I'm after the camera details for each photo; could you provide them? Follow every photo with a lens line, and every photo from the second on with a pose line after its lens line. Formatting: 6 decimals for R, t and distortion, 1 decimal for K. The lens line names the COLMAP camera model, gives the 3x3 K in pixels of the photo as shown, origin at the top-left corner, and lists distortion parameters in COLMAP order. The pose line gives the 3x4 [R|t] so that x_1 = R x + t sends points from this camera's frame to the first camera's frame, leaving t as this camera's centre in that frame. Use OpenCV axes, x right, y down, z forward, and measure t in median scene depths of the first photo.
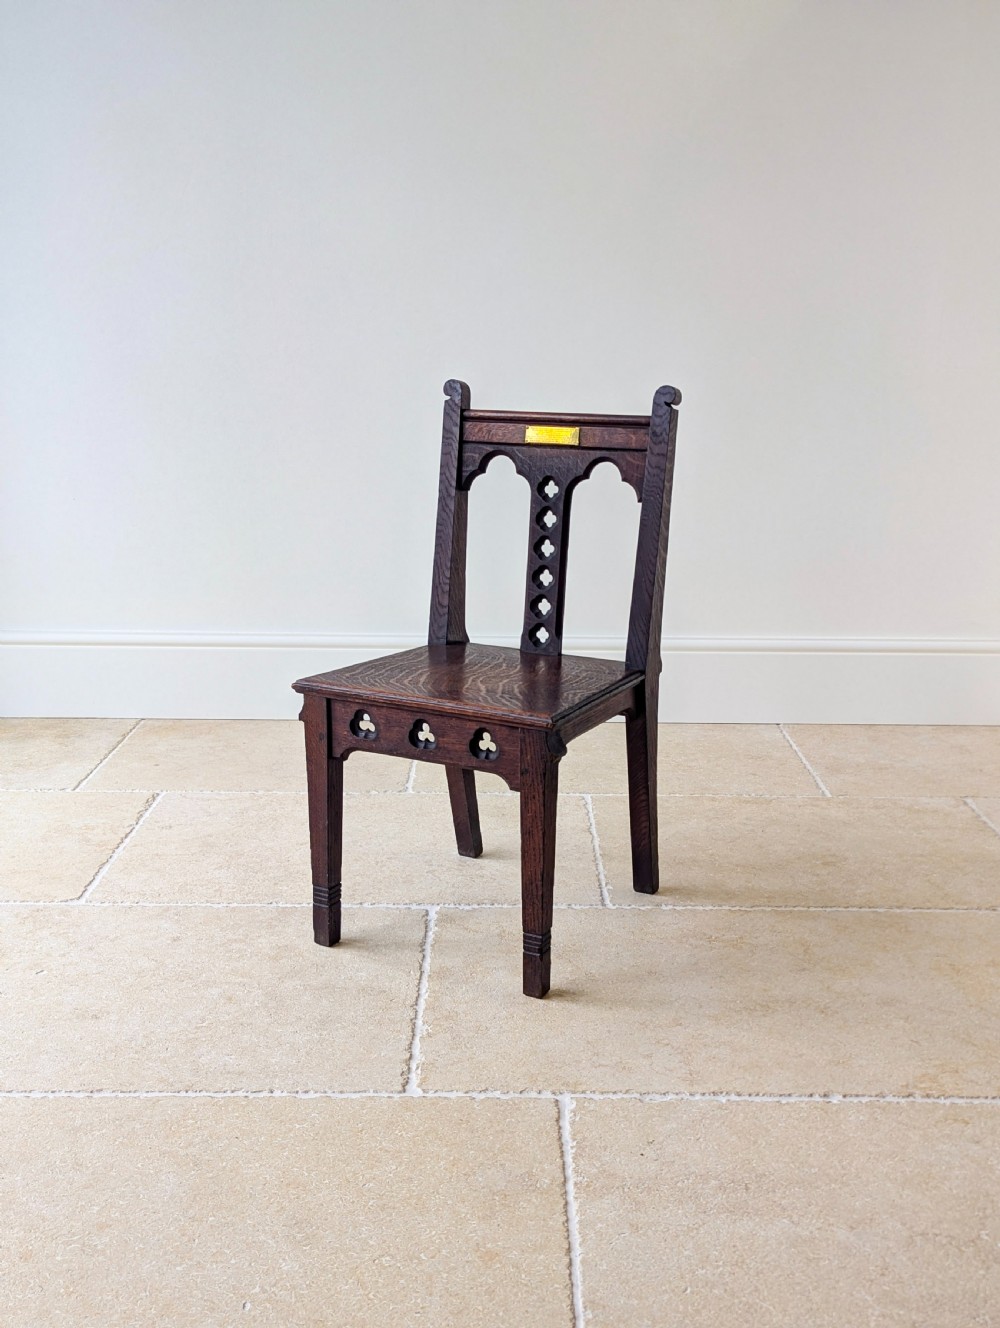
lens RADIAL K [[1474.8, 0, 472.3], [0, 1474.8, 639.3], [0, 0, 1]] dist [0.047065, 0.000000]
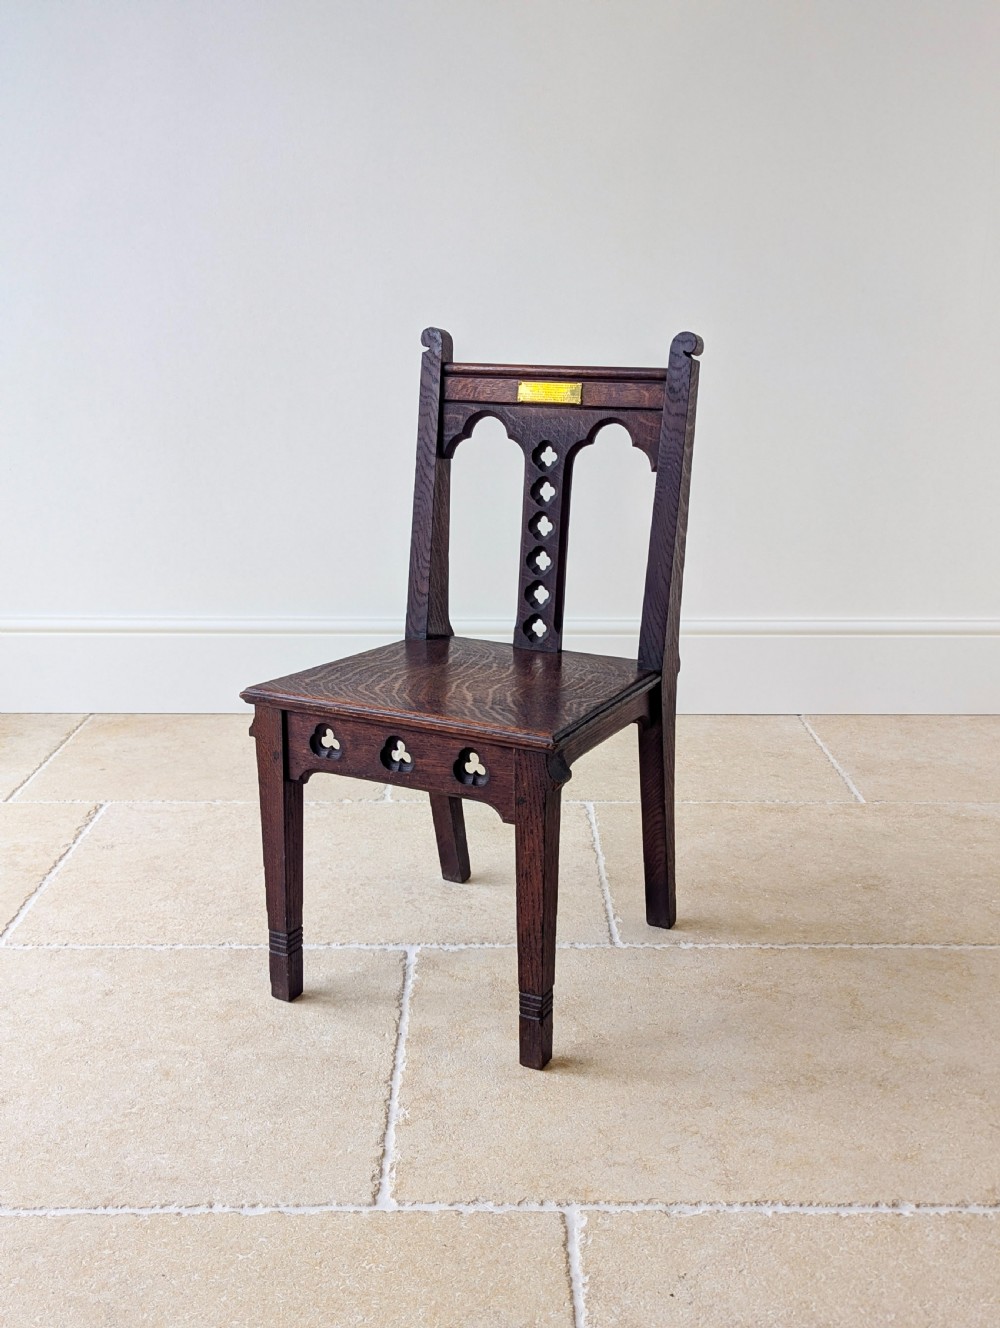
lens RADIAL K [[1474.8, 0, 472.1], [0, 1474.8, 630.5], [0, 0, 1]] dist [0.047065, 0.000000]
pose [[0.999950, -0.006809, 0.007282, 0.002732], [0.006669, 0.999797, 0.019019, -0.018566], [-0.007410, -0.018970, 0.999793, 0.154114]]
